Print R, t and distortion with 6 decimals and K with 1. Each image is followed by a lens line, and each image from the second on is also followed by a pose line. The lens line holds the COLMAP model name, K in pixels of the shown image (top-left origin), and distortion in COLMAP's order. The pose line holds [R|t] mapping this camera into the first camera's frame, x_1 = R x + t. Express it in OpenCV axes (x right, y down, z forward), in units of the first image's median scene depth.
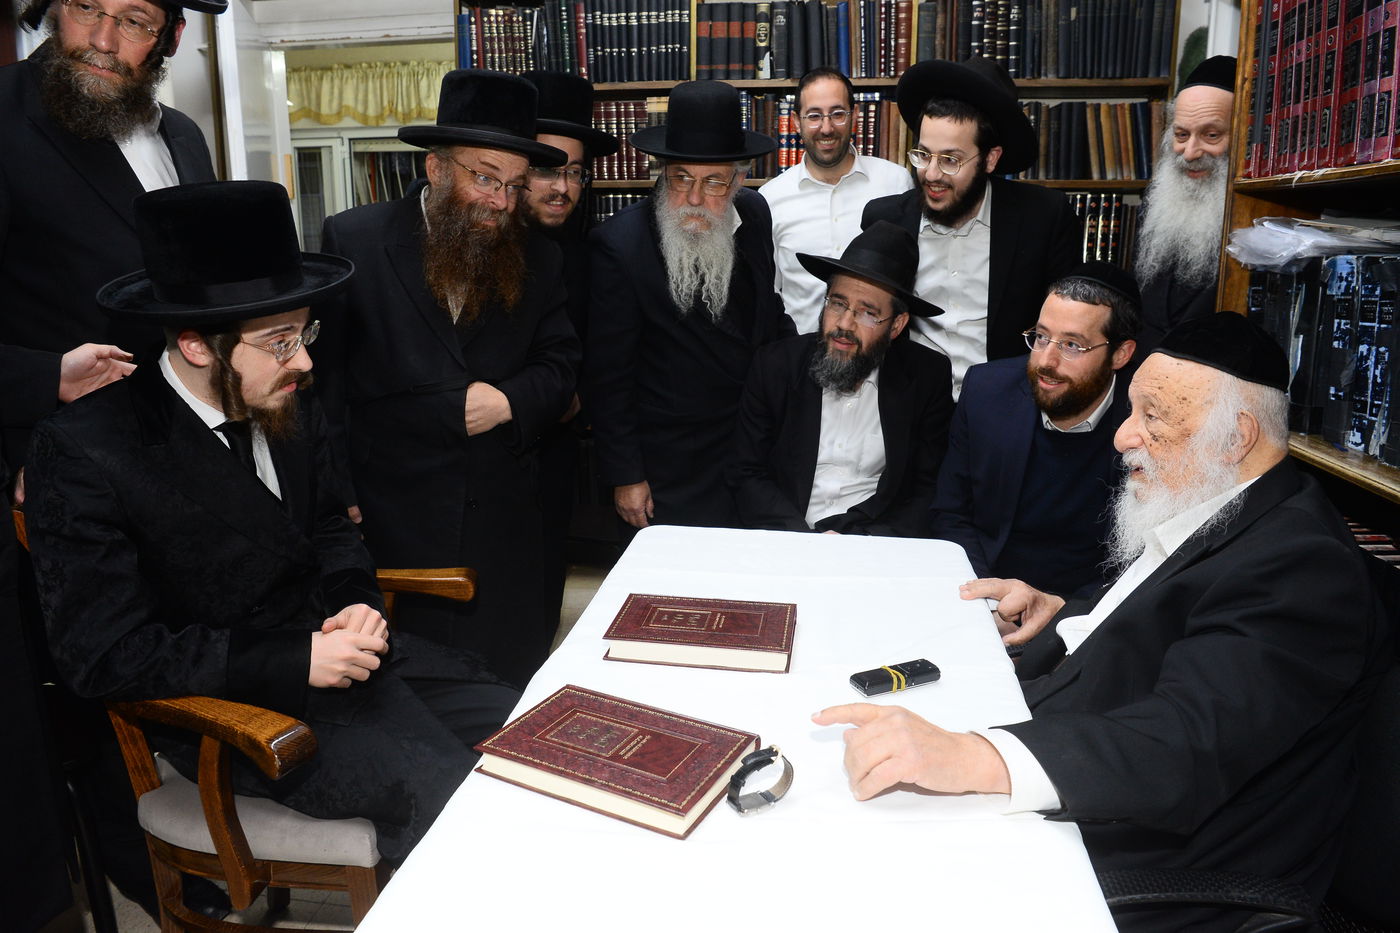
lens RADIAL K [[930.8, 0, 698.0], [0, 930.8, 461.5], [0, 0, 1]] dist [-0.070316, 0.016620]
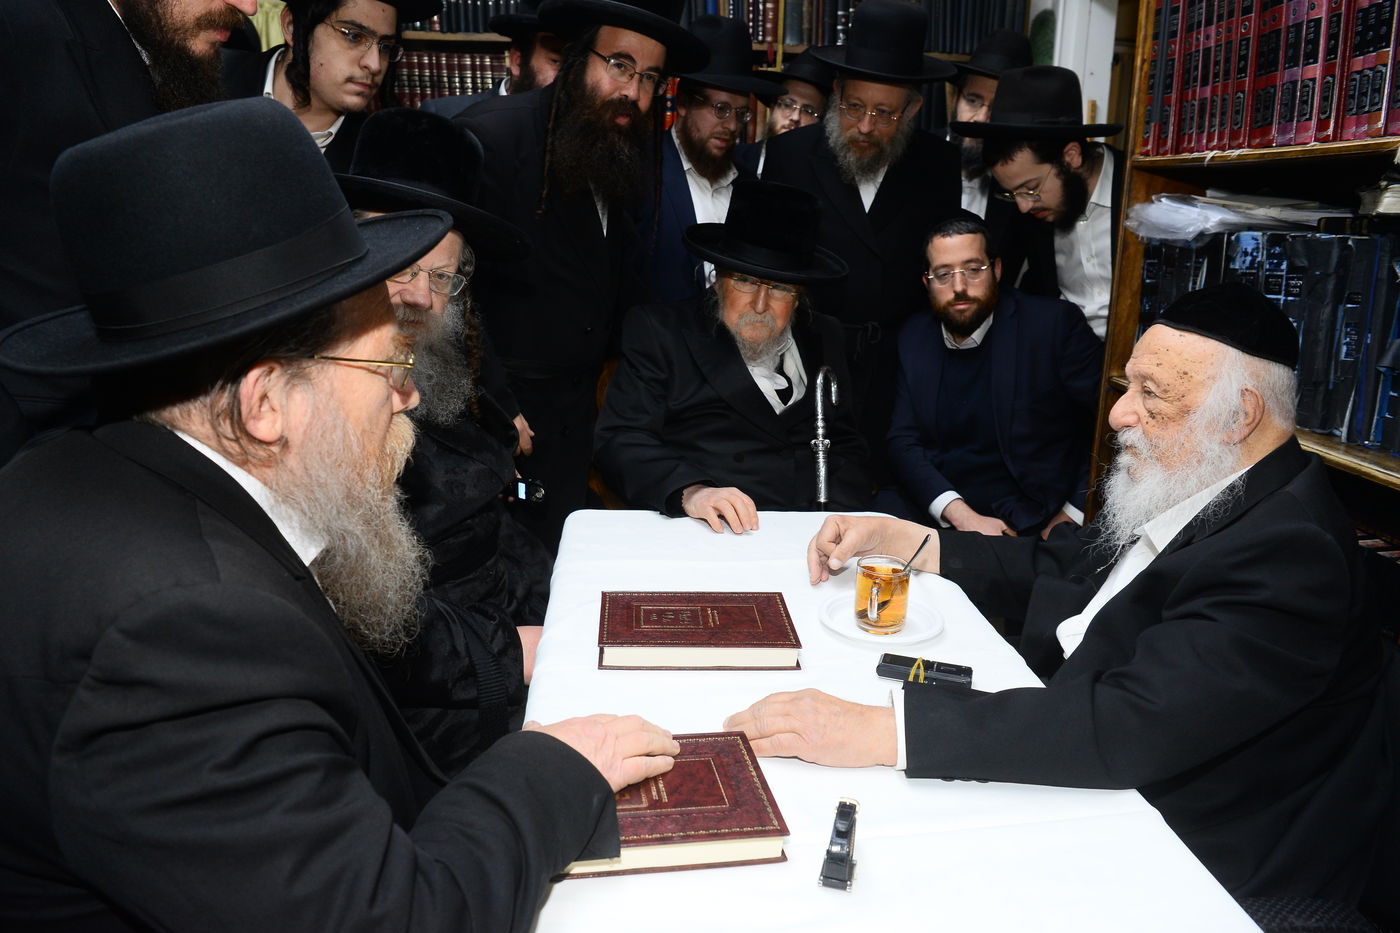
lens RADIAL K [[930.8, 0, 697.6], [0, 930.8, 454.3], [0, 0, 1]] dist [-0.070316, 0.016620]
pose [[0.977099, -0.034057, 0.210044, -0.151364], [0.028403, 0.999150, 0.029876, -0.015877], [-0.210883, -0.023226, 0.977235, 0.080173]]
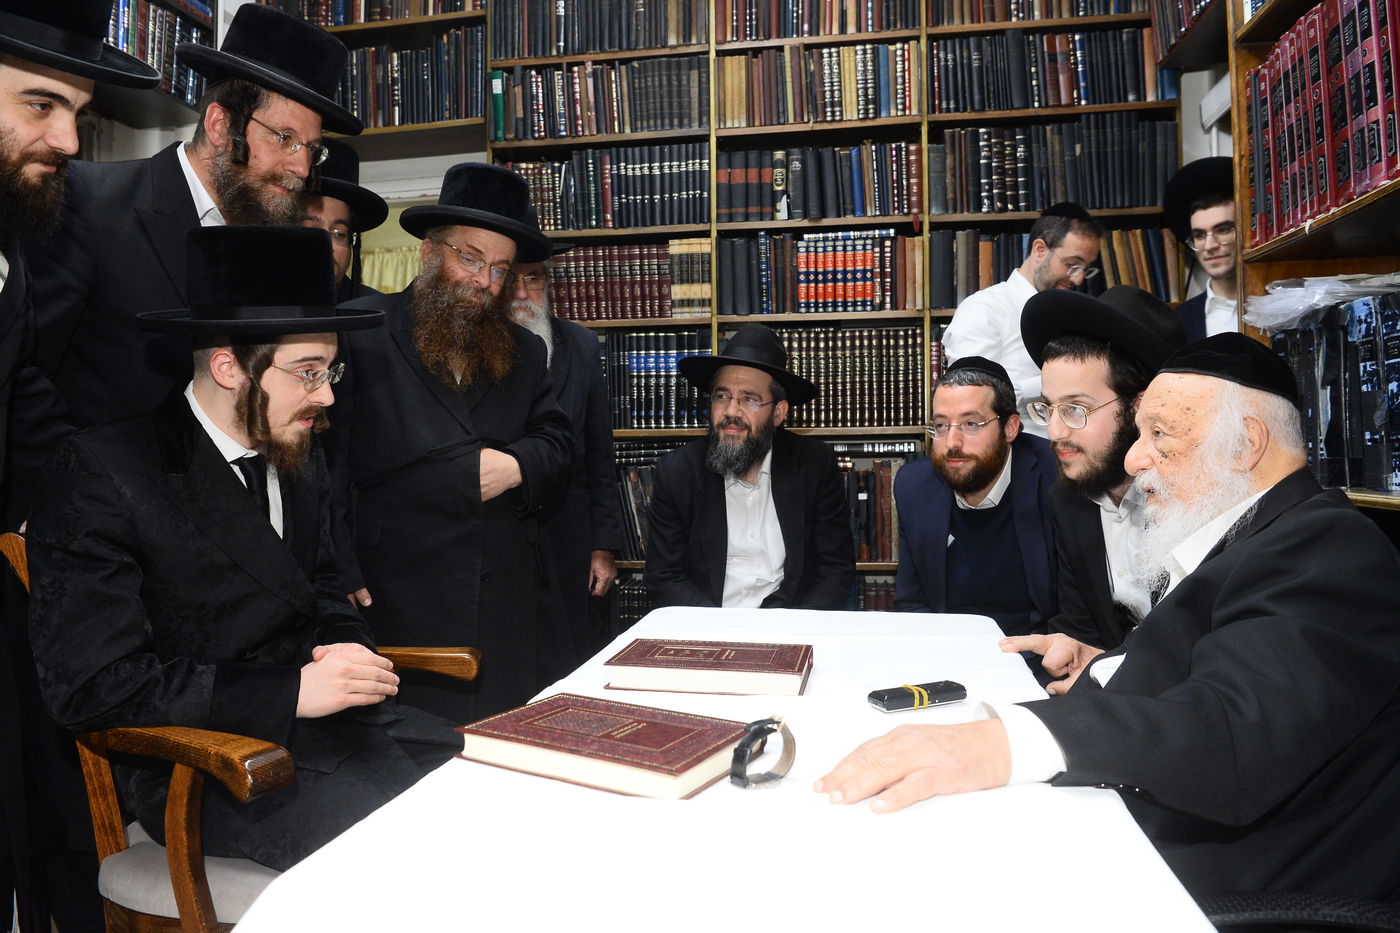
lens RADIAL K [[952.8, 0, 699.5], [0, 952.8, 470.2], [0, 0, 1]] dist [-0.070785, 0.023772]
pose [[0.999350, -0.012876, -0.033666, 0.023162], [0.005796, 0.979268, -0.202485, 0.153664], [0.035575, 0.202158, 0.978707, 0.017082]]
